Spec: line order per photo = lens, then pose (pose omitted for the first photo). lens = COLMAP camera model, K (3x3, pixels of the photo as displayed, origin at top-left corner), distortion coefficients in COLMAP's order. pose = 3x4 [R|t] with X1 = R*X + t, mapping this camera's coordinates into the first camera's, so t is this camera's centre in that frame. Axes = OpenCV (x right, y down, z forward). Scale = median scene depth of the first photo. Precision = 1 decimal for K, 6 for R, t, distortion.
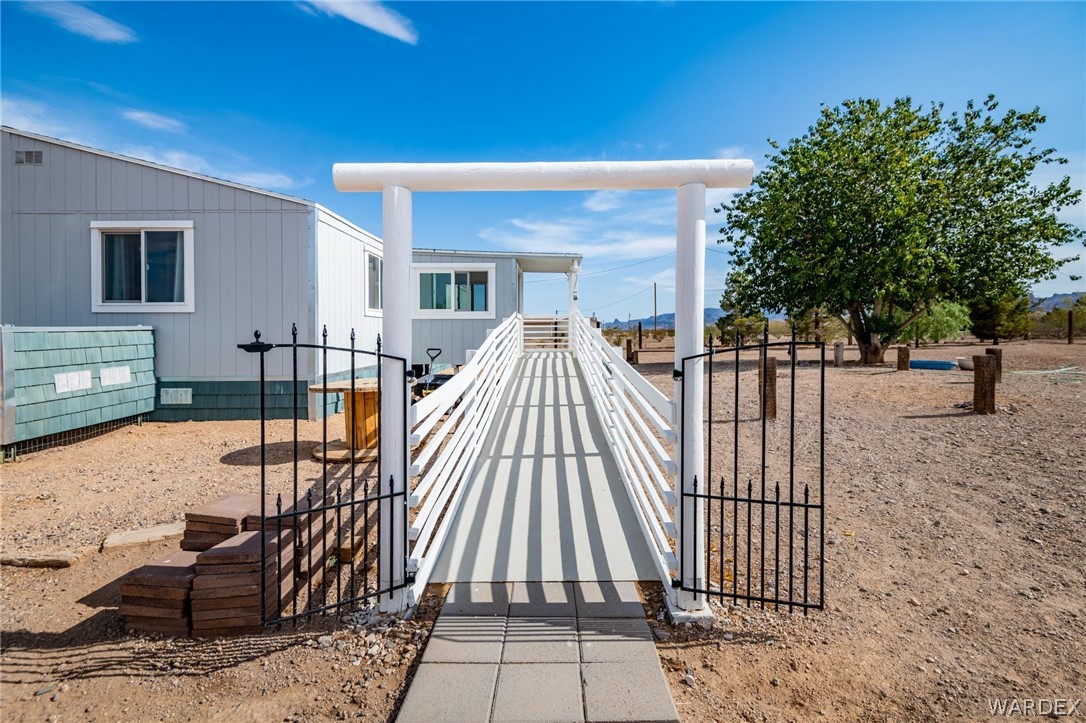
lens RADIAL K [[496.5, 0, 545.1], [0, 496.5, 341.4], [0, 0, 1]] dist [0.041036, -0.026665]
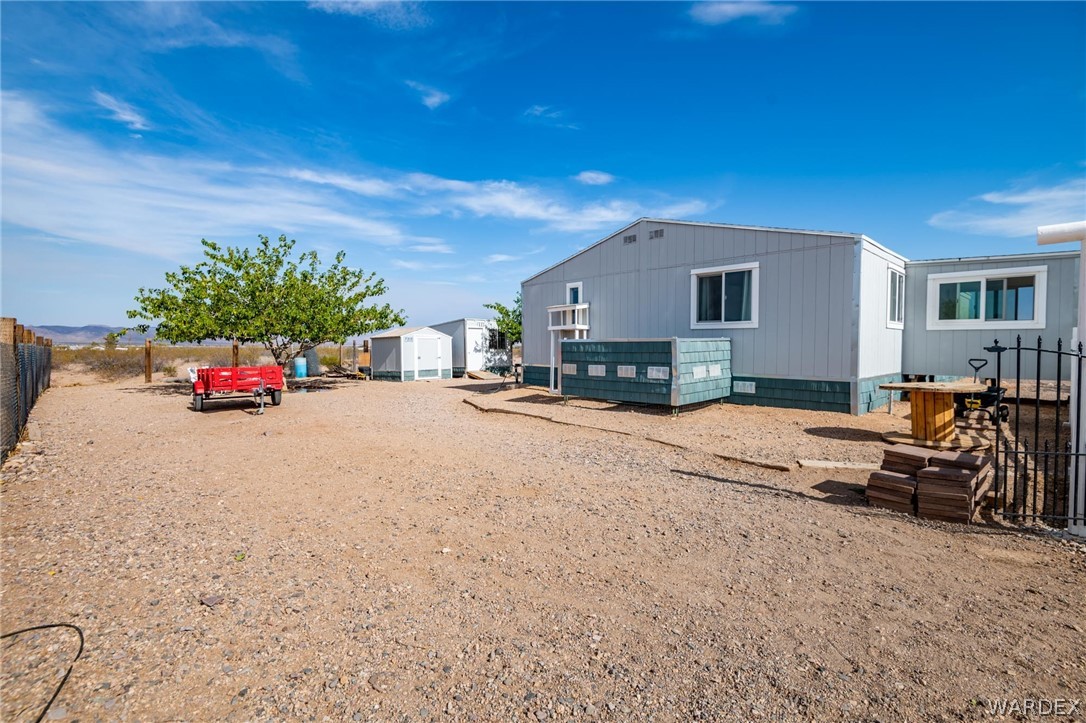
lens RADIAL K [[495.0, 0, 525.6], [0, 495.0, 354.3], [0, 0, 1]] dist [0.000455, -0.000843]
pose [[0.690433, 0.016654, -0.723204, -0.150692], [-0.018086, 0.999820, 0.005758, 0.019296], [0.723170, 0.009104, 0.690610, -0.404272]]
